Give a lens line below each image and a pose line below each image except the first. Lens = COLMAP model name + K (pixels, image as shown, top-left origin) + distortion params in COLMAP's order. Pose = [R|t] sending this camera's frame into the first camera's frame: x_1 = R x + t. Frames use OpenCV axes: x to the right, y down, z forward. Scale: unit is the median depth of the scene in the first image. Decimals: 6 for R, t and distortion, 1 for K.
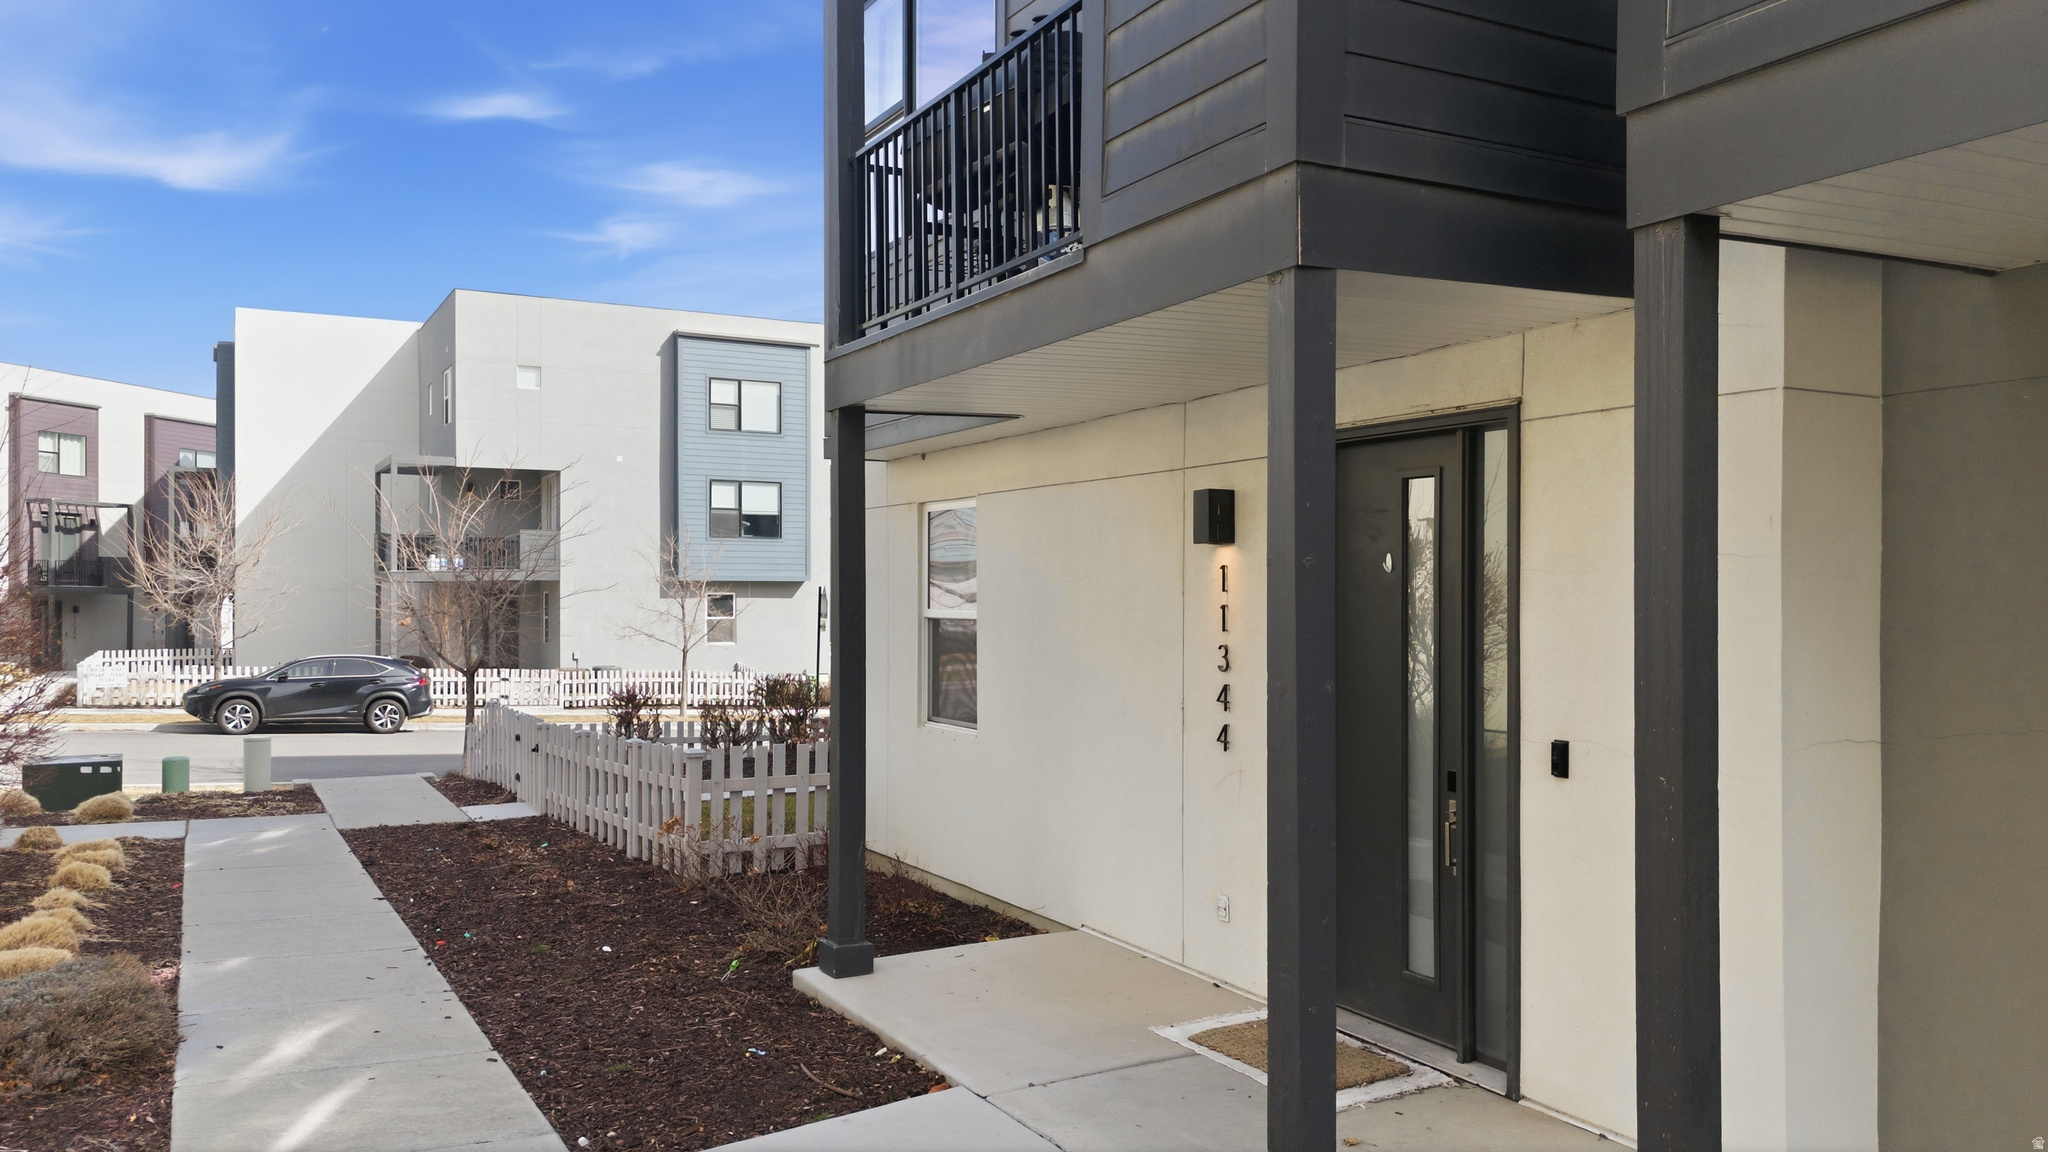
lens RADIAL K [[1503.6, 0, 1024.0], [0, 1503.6, 576.0], [0, 0, 1]] dist [0.061269, -0.000395]
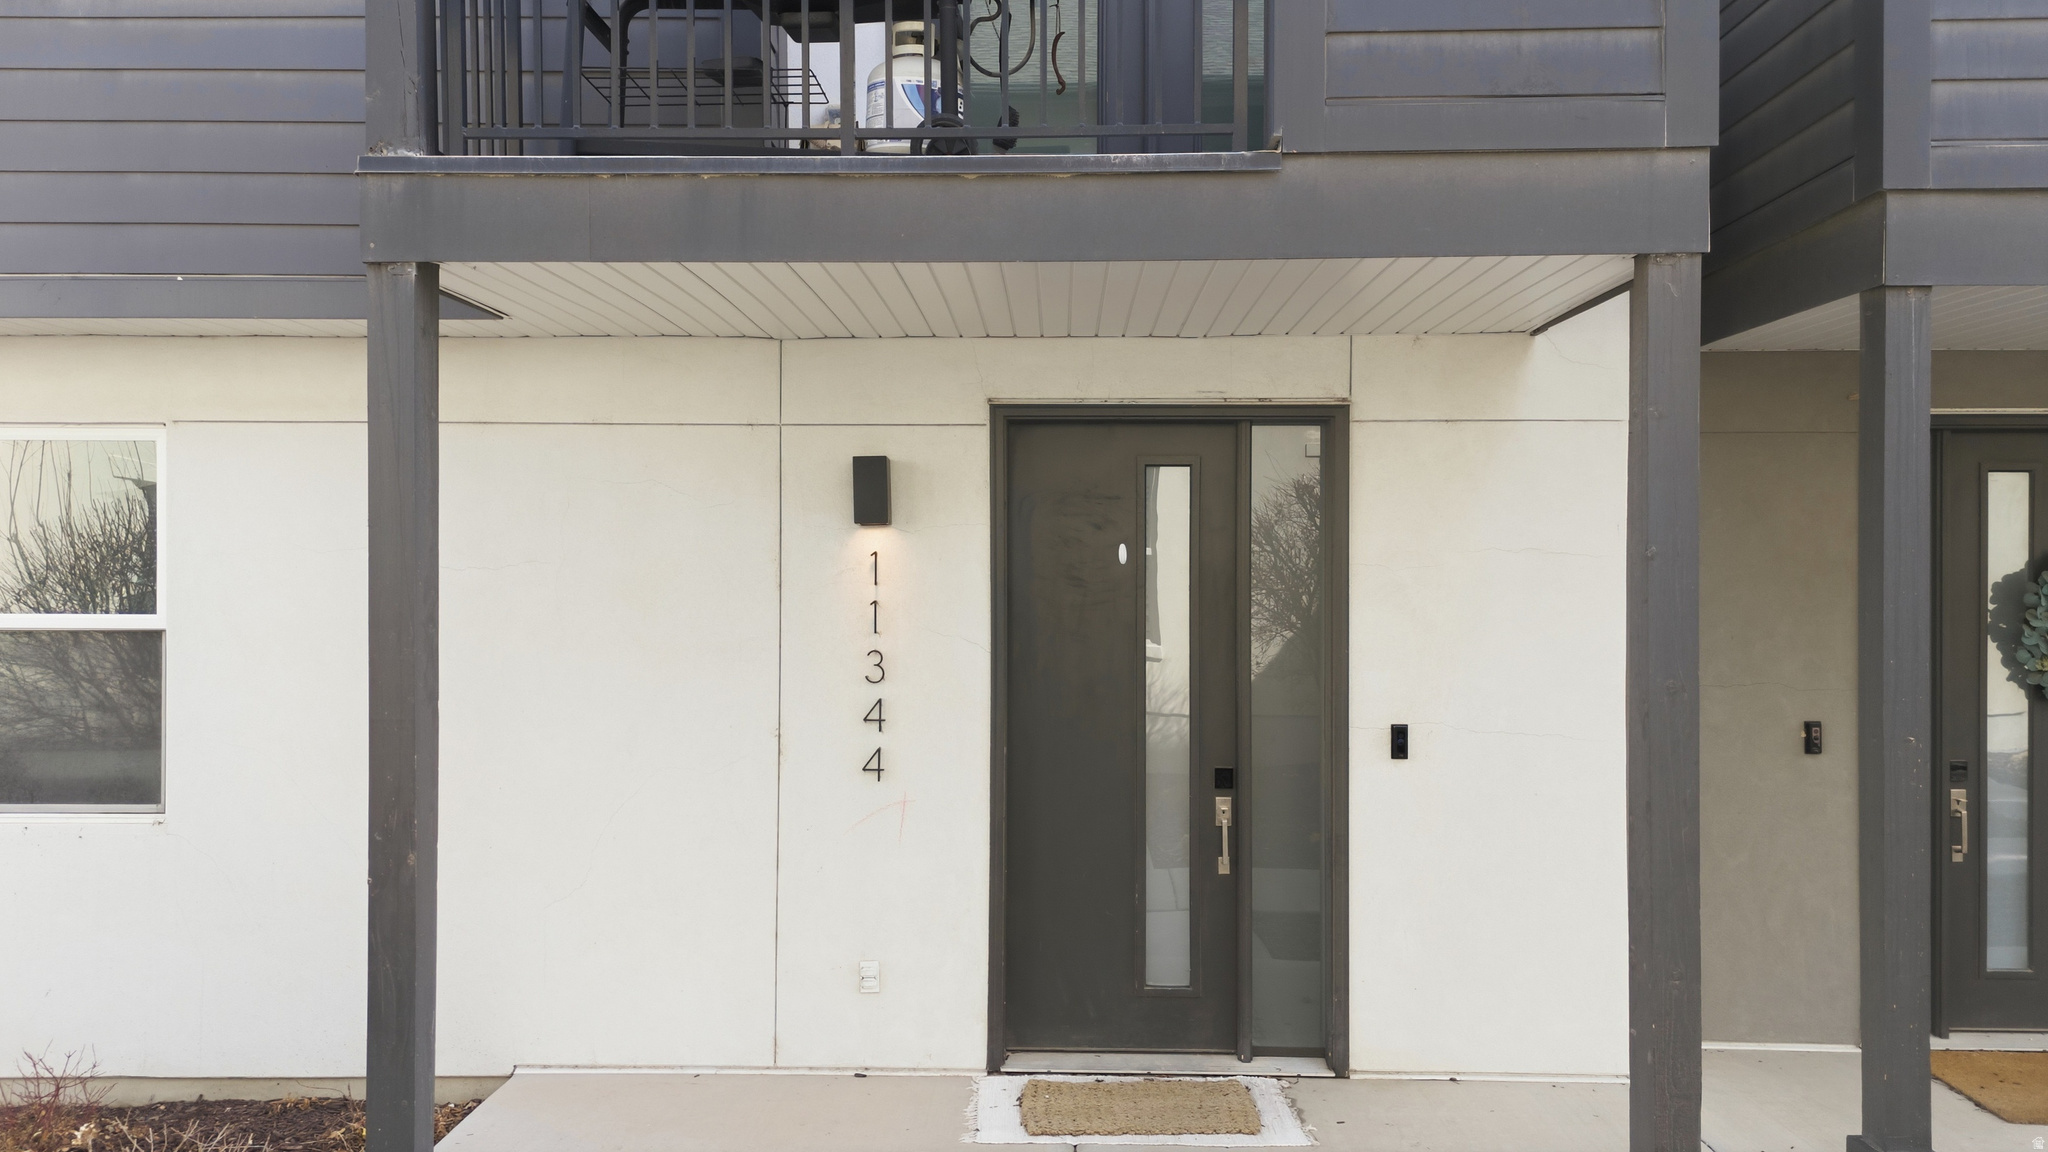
lens RADIAL K [[1503.6, 0, 1024.0], [0, 1503.6, 576.0], [0, 0, 1]] dist [0.061269, -0.000395]
pose [[0.490423, 0.009742, 0.871430, -0.645483], [-0.012835, 0.999910, -0.003955, 0.009722], [-0.871390, -0.009246, 0.490504, 0.646487]]
